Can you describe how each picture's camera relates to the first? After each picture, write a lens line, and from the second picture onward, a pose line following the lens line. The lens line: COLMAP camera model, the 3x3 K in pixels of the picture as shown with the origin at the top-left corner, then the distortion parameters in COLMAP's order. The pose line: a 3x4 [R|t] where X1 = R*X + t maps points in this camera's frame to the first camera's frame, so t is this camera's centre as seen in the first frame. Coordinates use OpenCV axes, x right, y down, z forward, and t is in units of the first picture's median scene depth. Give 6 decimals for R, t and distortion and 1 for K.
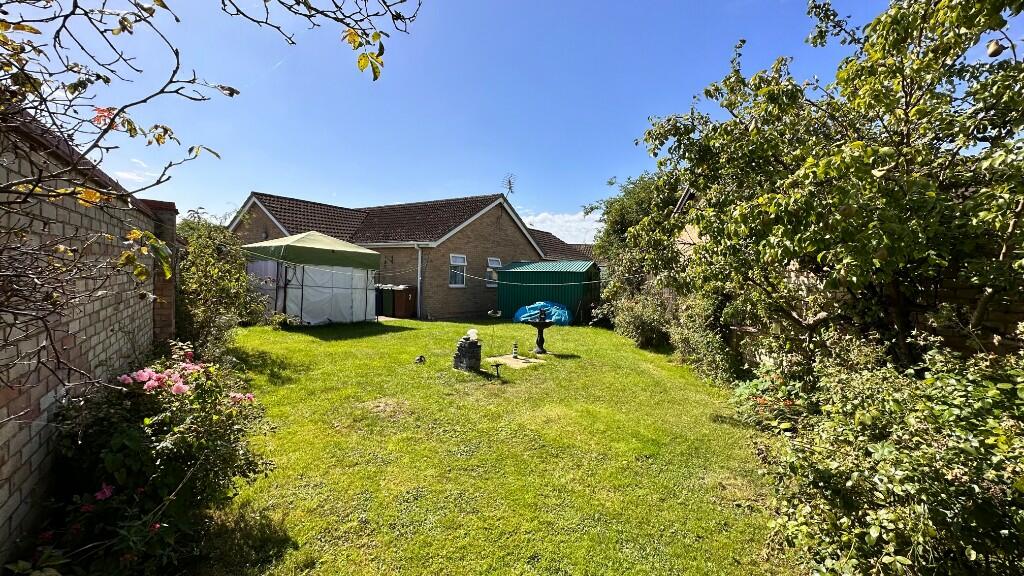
lens RADIAL K [[408.3, 0, 512.0], [0, 408.3, 288.0], [0, 0, 1]] dist [-0.000447, -0.000020]
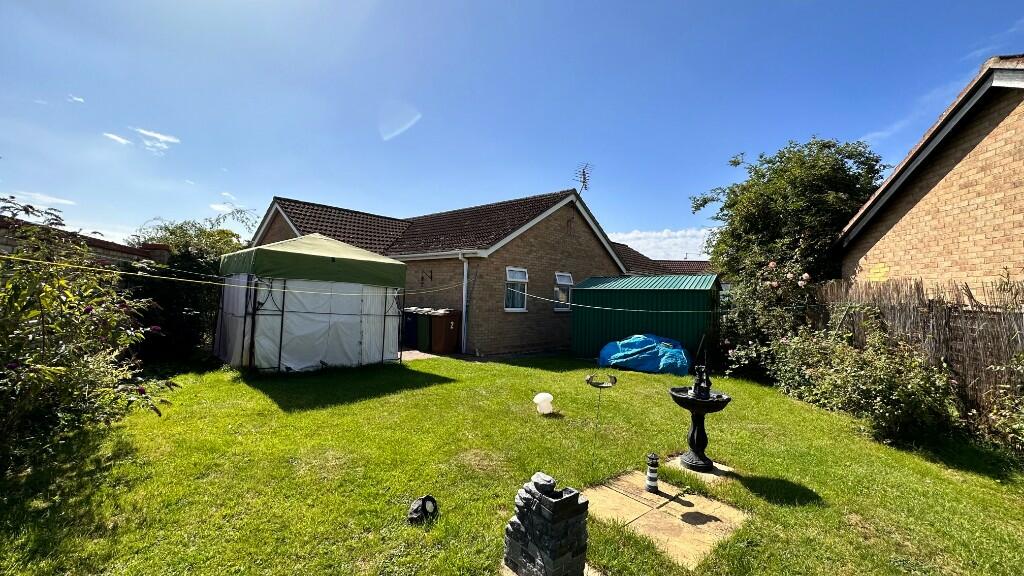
lens RADIAL K [[408.3, 0, 512.0], [0, 408.3, 288.0], [0, 0, 1]] dist [-0.000447, -0.000020]
pose [[0.990023, -0.003799, -0.140857, -0.038409], [-0.003422, 0.998694, -0.050984, -0.007588], [0.140867, 0.050957, 0.988716, 0.280975]]
